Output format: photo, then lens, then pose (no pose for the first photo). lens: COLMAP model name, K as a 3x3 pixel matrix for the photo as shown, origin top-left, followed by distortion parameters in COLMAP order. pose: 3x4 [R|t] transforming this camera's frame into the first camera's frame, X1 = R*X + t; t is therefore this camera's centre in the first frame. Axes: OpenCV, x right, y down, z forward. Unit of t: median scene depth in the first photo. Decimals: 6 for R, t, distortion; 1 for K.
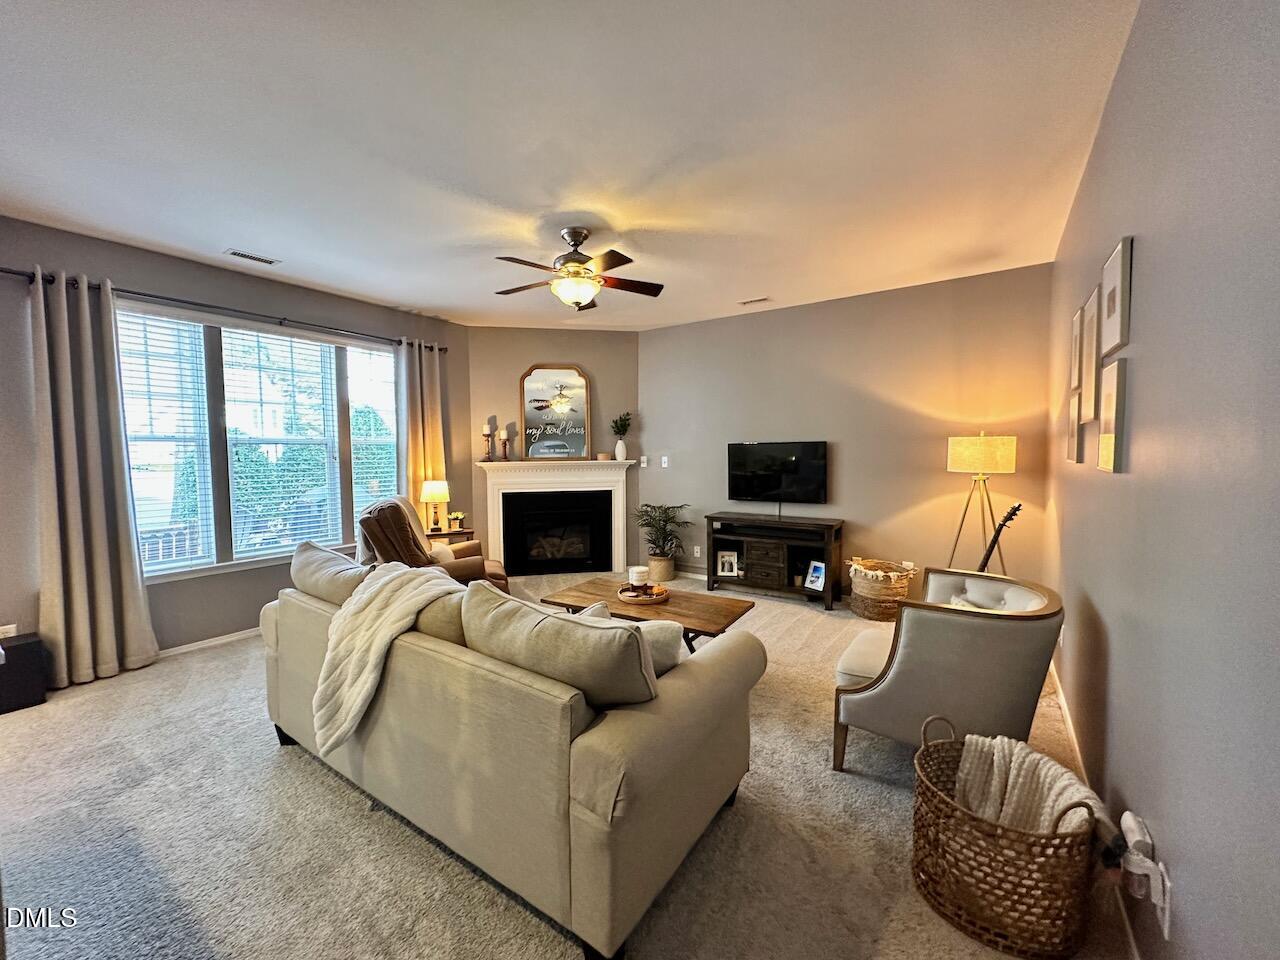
lens RADIAL K [[508.2, 0, 639.6], [0, 508.2, 481.3], [0, 0, 1]] dist [0.001408, 0.000050]
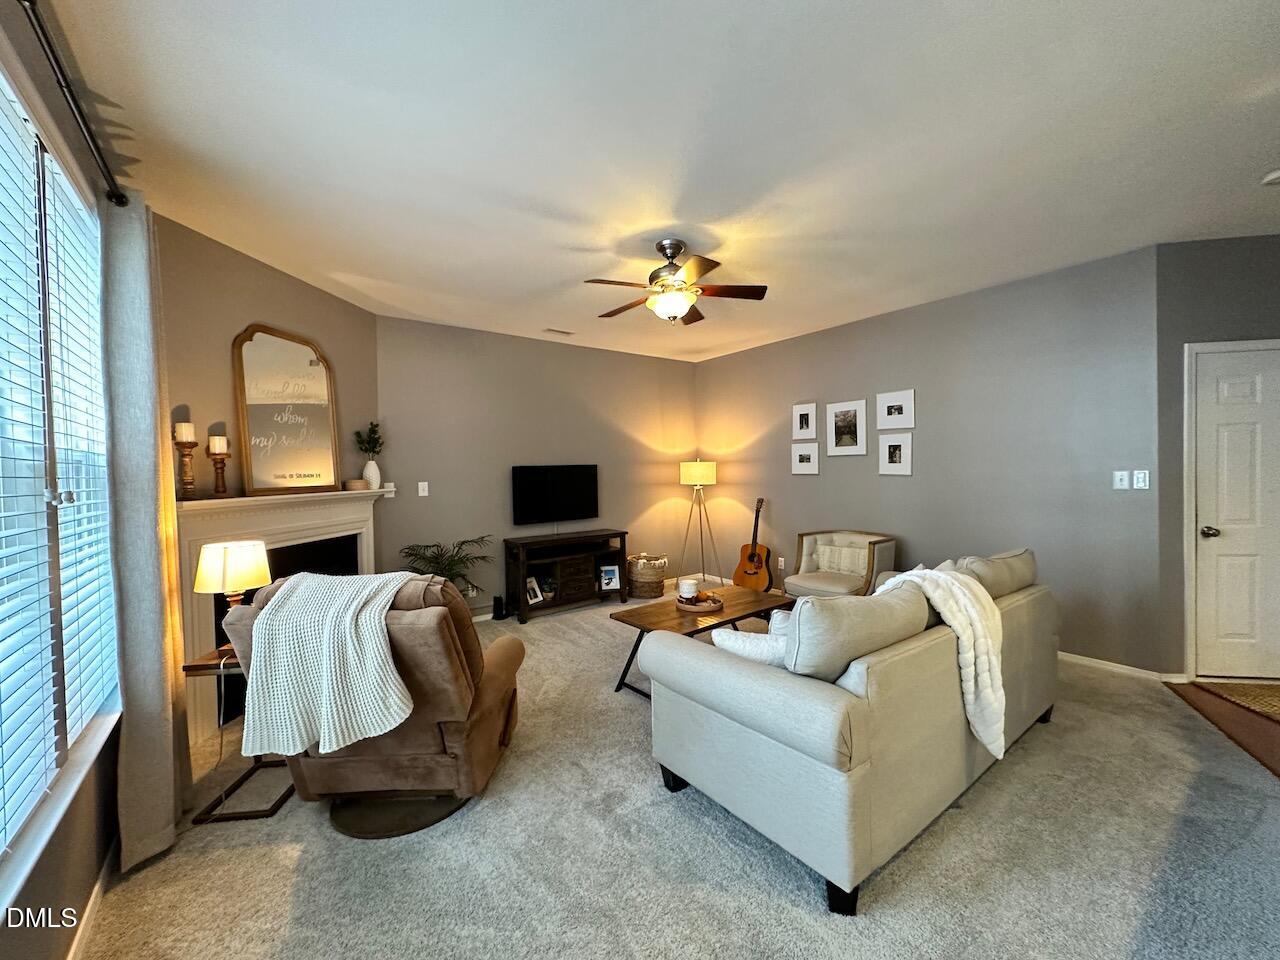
lens RADIAL K [[508.2, 0, 640.6], [0, 508.2, 479.9], [0, 0, 1]] dist [0.001408, 0.000050]
pose [[0.318601, -0.020401, 0.947669, -0.714545], [0.068688, 0.997637, -0.001615, -0.033768], [-0.945397, 0.065608, 0.319249, 0.515415]]
